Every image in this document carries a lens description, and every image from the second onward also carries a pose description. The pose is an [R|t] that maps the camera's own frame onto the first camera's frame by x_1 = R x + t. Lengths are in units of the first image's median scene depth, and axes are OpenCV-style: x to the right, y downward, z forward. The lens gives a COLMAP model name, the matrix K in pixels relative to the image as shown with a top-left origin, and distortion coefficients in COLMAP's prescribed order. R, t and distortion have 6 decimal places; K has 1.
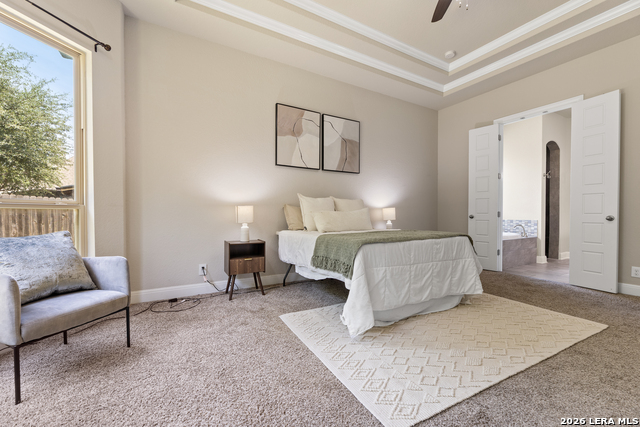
lens RADIAL K [[265.4, 0, 317.9], [0, 265.4, 214.3], [0, 0, 1]] dist [0.000096, -0.000566]
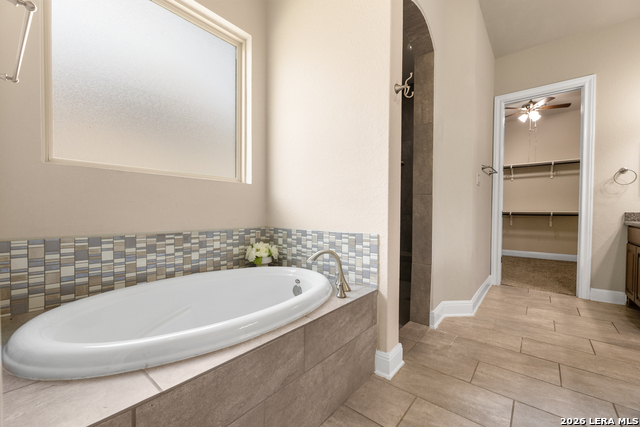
lens RADIAL K [[265.4, 0, 319.1], [0, 265.4, 214.8], [0, 0, 1]] dist [0.000096, -0.000566]
pose [[0.933586, 0.002376, 0.358345, 0.372077], [-0.004132, 0.999983, 0.004133, -0.000624], [-0.358329, -0.005339, 0.933580, 0.421058]]
